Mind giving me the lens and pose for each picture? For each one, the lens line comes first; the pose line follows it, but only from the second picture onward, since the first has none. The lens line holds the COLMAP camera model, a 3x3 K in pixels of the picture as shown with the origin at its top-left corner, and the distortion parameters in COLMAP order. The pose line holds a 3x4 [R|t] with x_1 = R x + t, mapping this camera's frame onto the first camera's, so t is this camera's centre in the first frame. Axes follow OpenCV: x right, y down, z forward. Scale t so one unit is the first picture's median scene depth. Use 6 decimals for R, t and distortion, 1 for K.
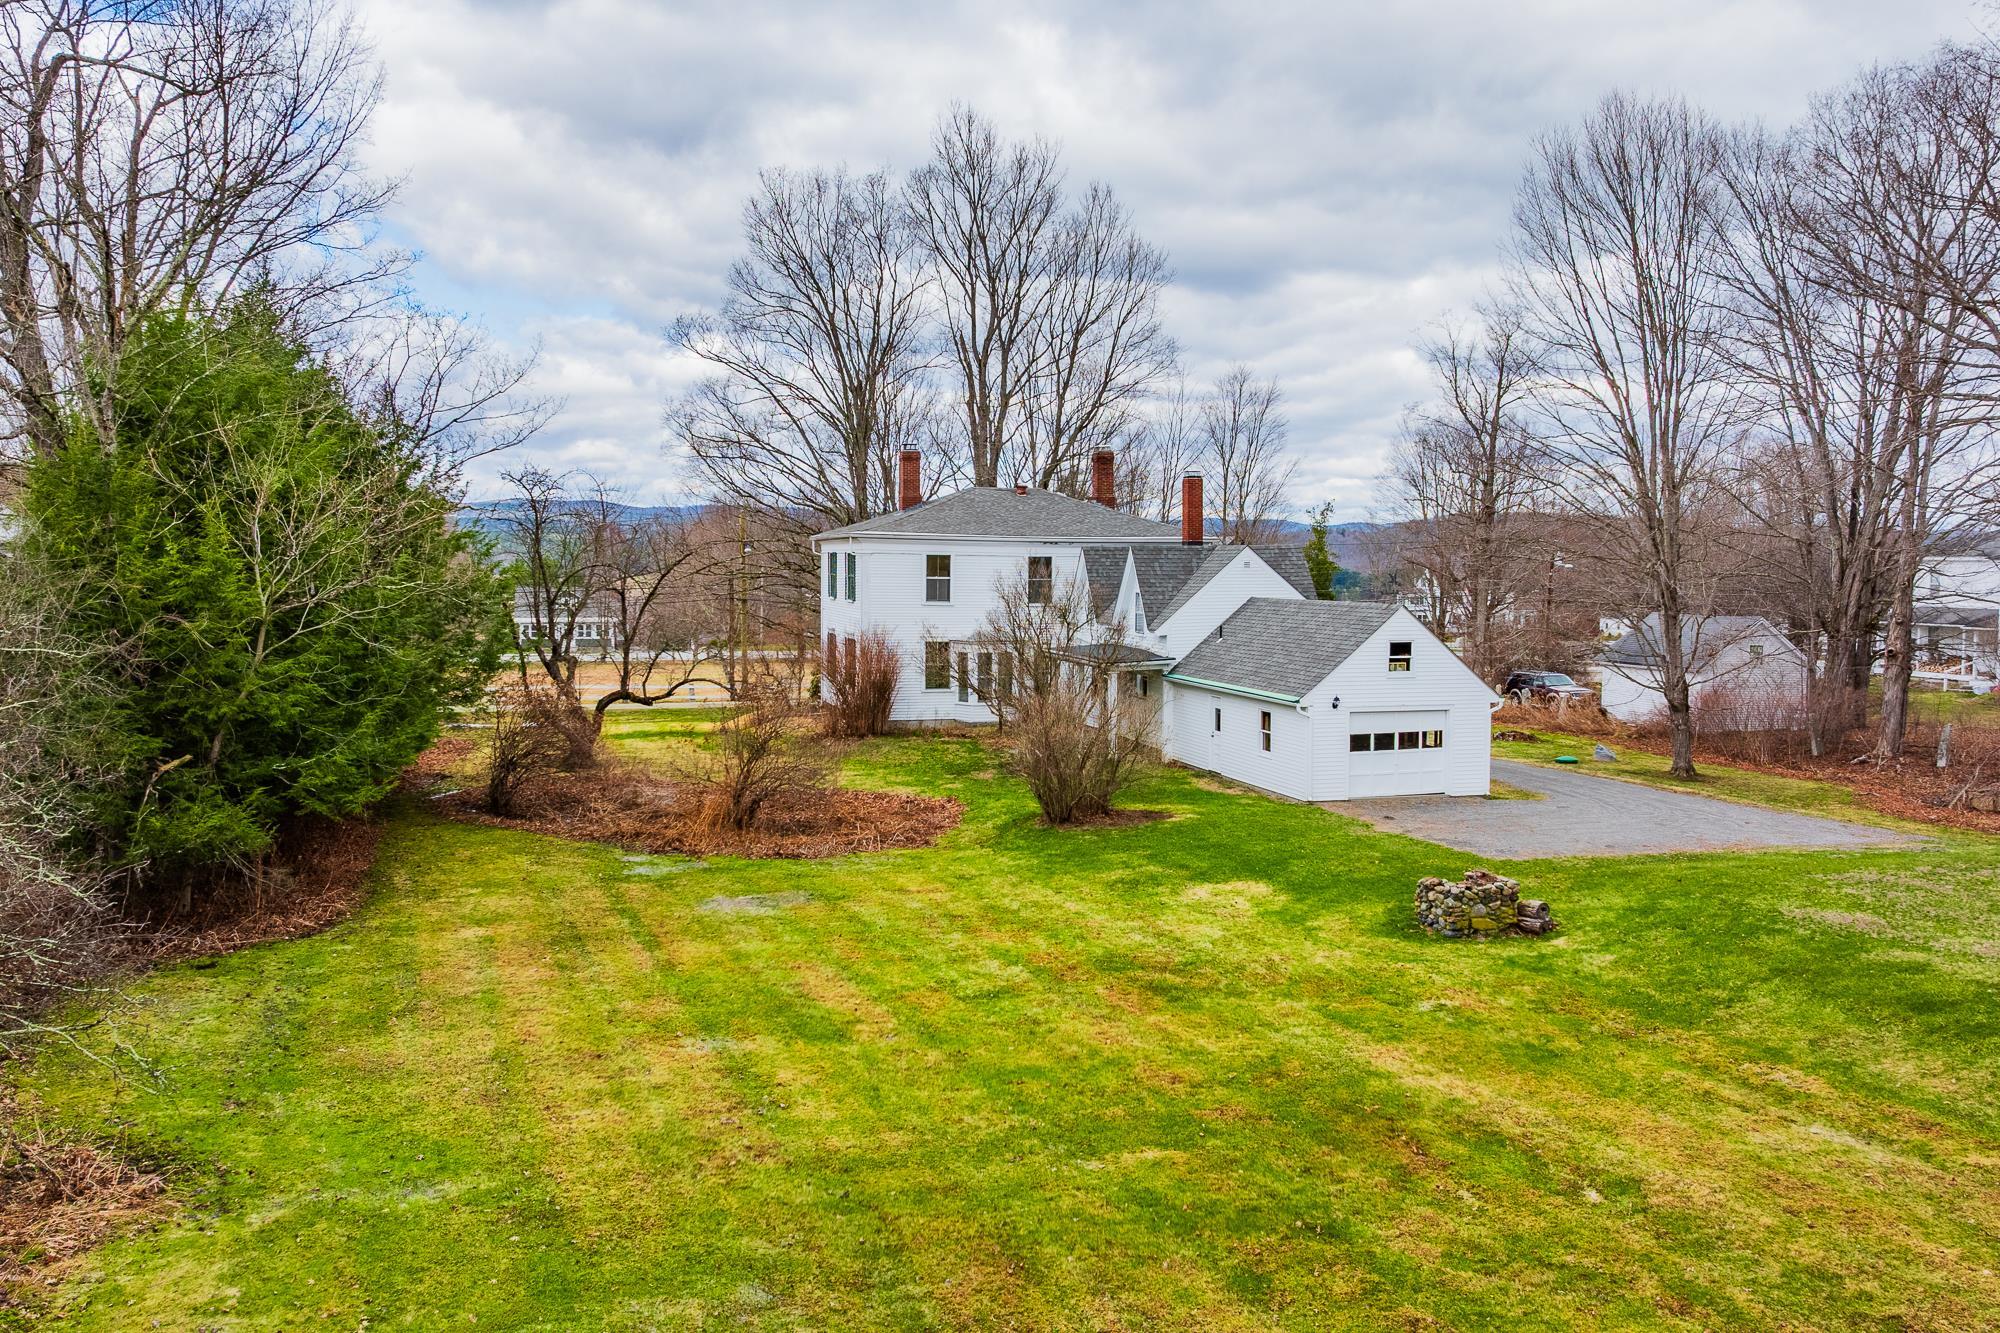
lens RADIAL K [[1680.5, 0, 1004.1], [0, 1680.5, 658.6], [0, 0, 1]] dist [-0.020356, -0.032313]
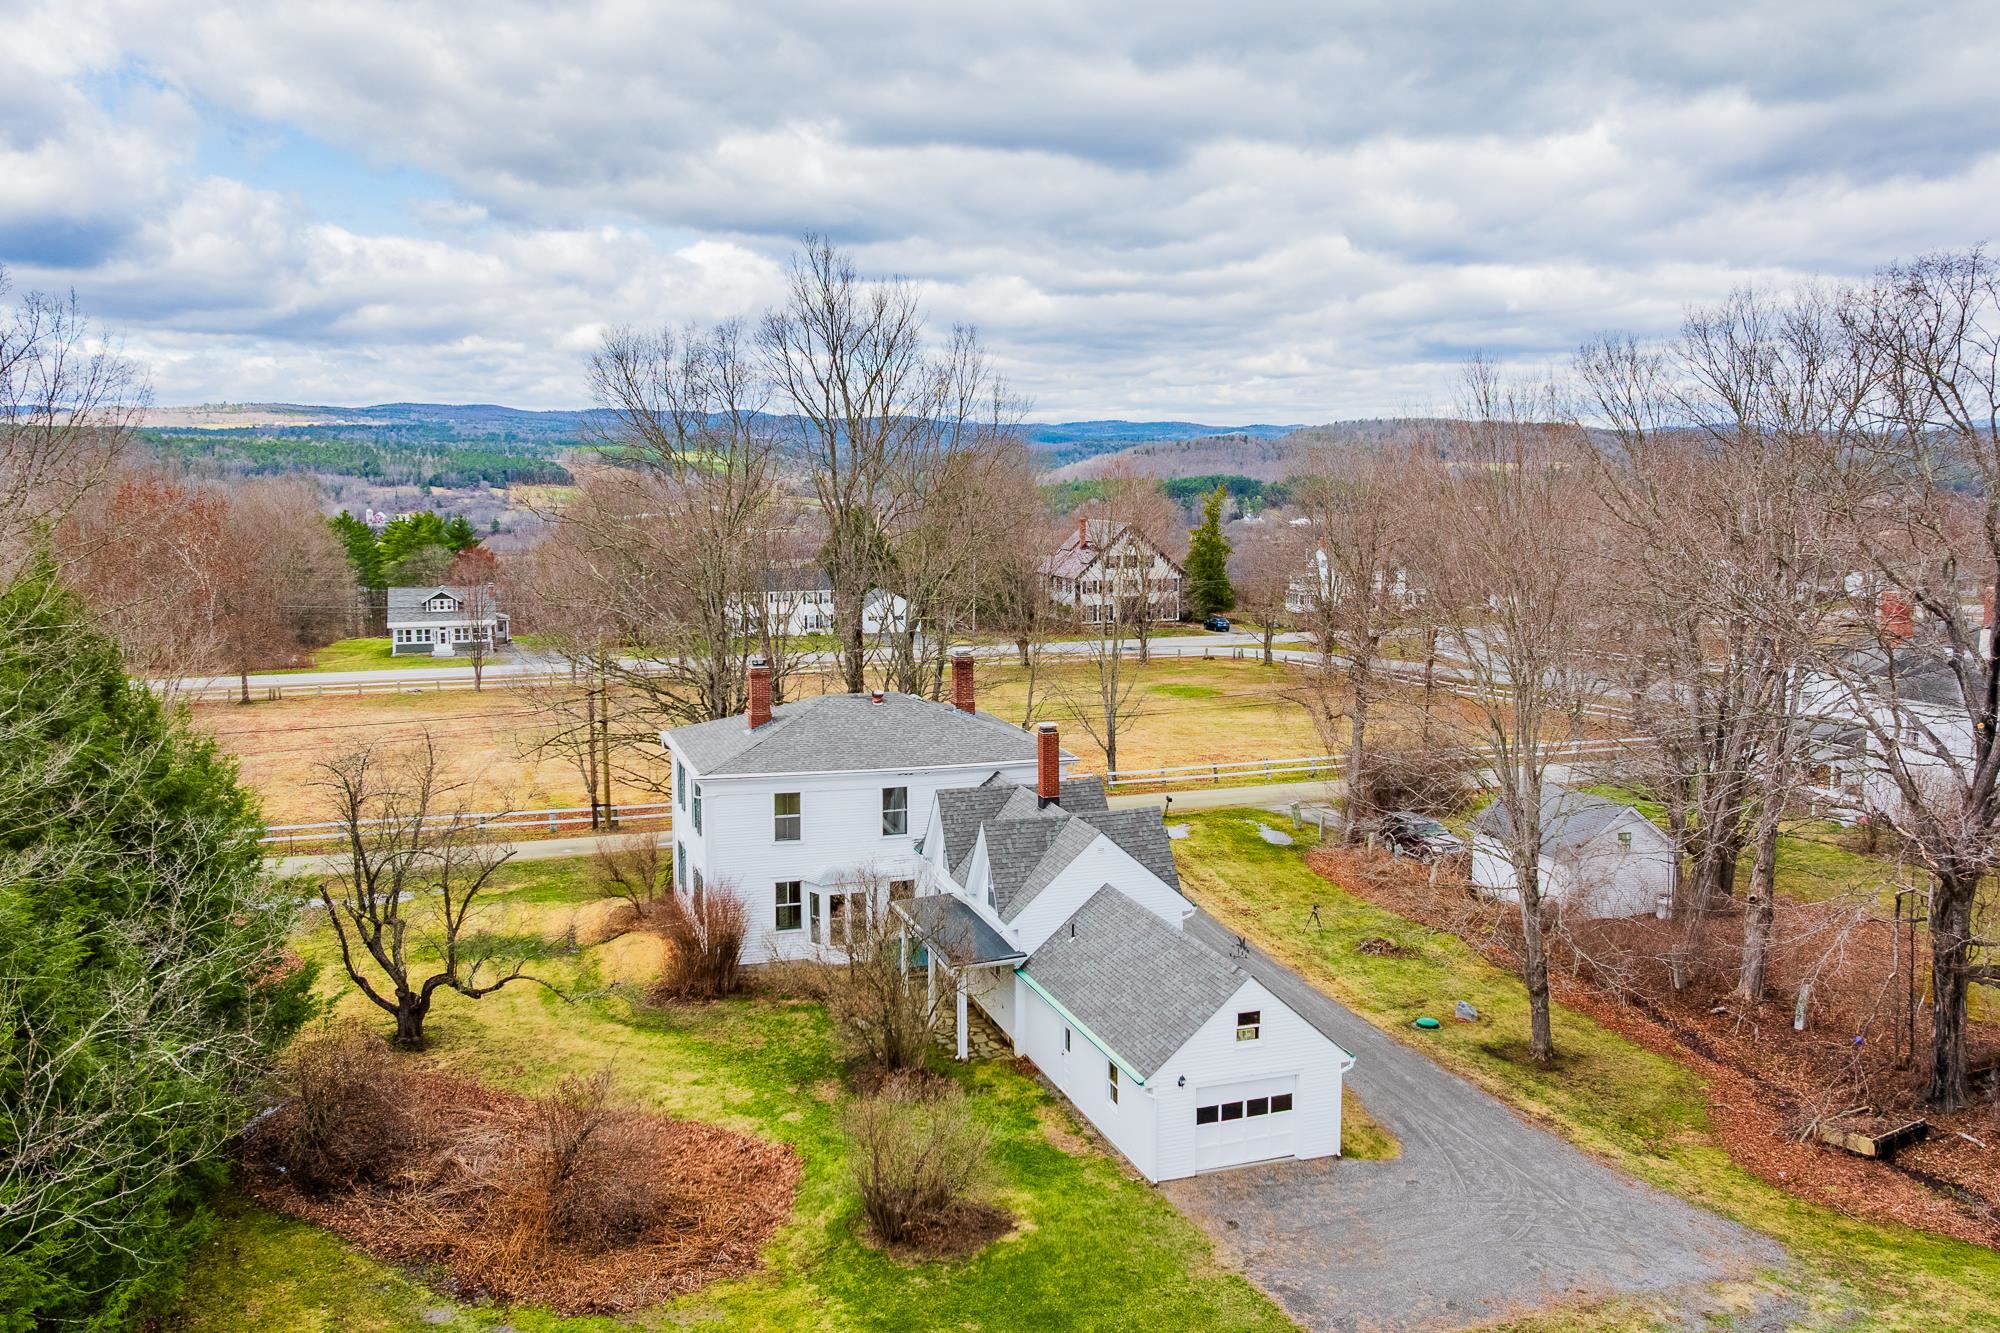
lens RADIAL K [[1680.5, 0, 1014.5], [0, 1680.5, 650.9], [0, 0, 1]] dist [-0.020356, -0.032313]
pose [[0.998033, -0.010928, 0.061732, 0.032109], [0.007520, 0.998448, 0.055184, -0.195433], [-0.062239, -0.054611, 0.996566, 0.042555]]
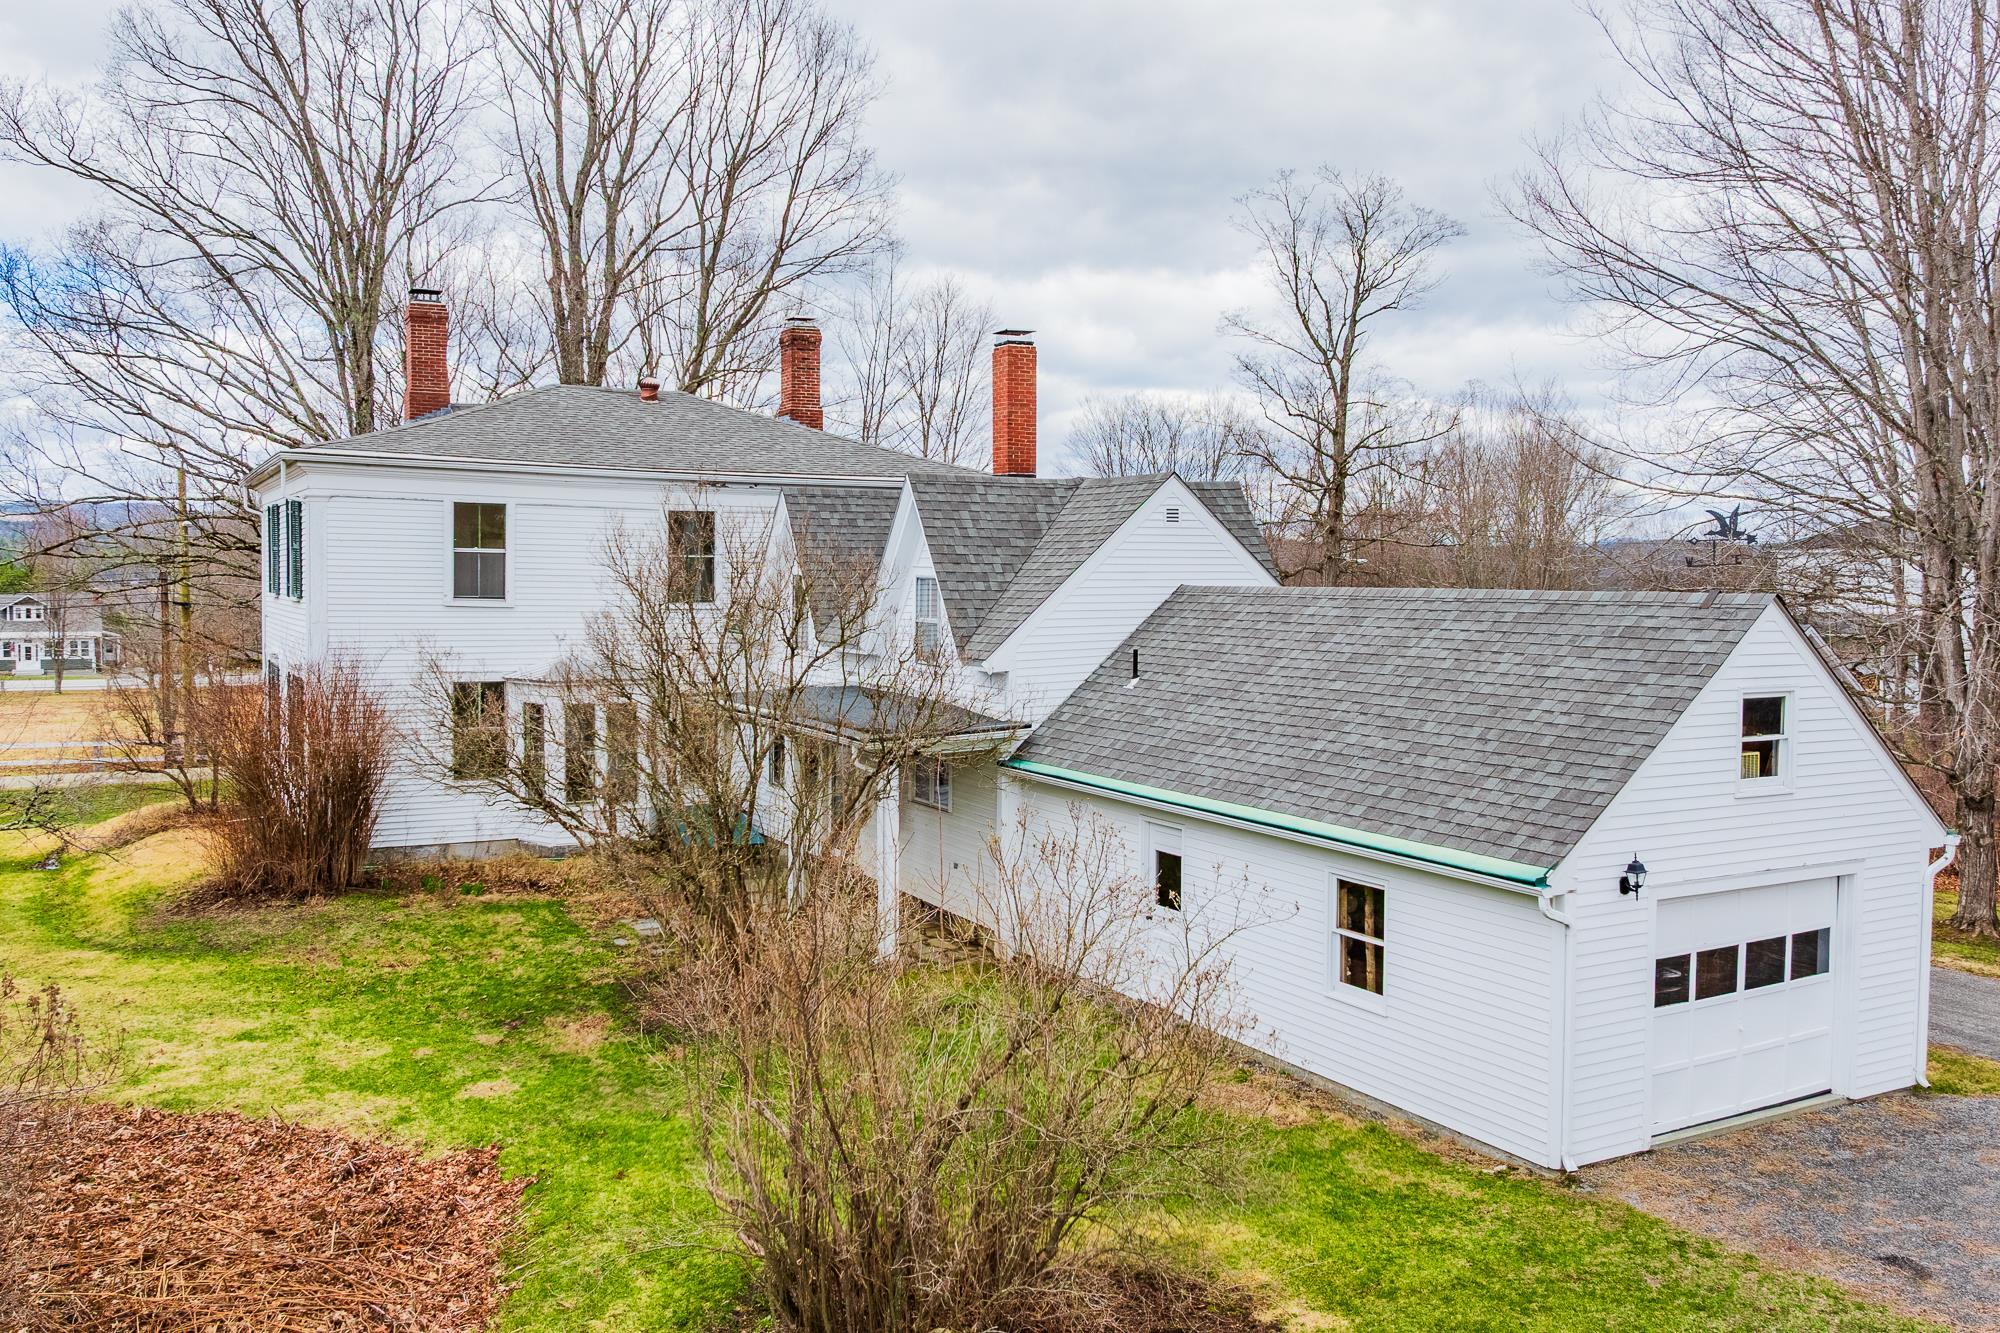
lens RADIAL K [[1680.5, 0, 1019.5], [0, 1680.5, 664.8], [0, 0, 1]] dist [-0.020356, -0.032313]
pose [[0.970739, -0.008045, 0.240002, -0.004384], [0.008928, 0.999957, -0.002594, -0.012586], [-0.239971, 0.004661, 0.970769, 0.496567]]
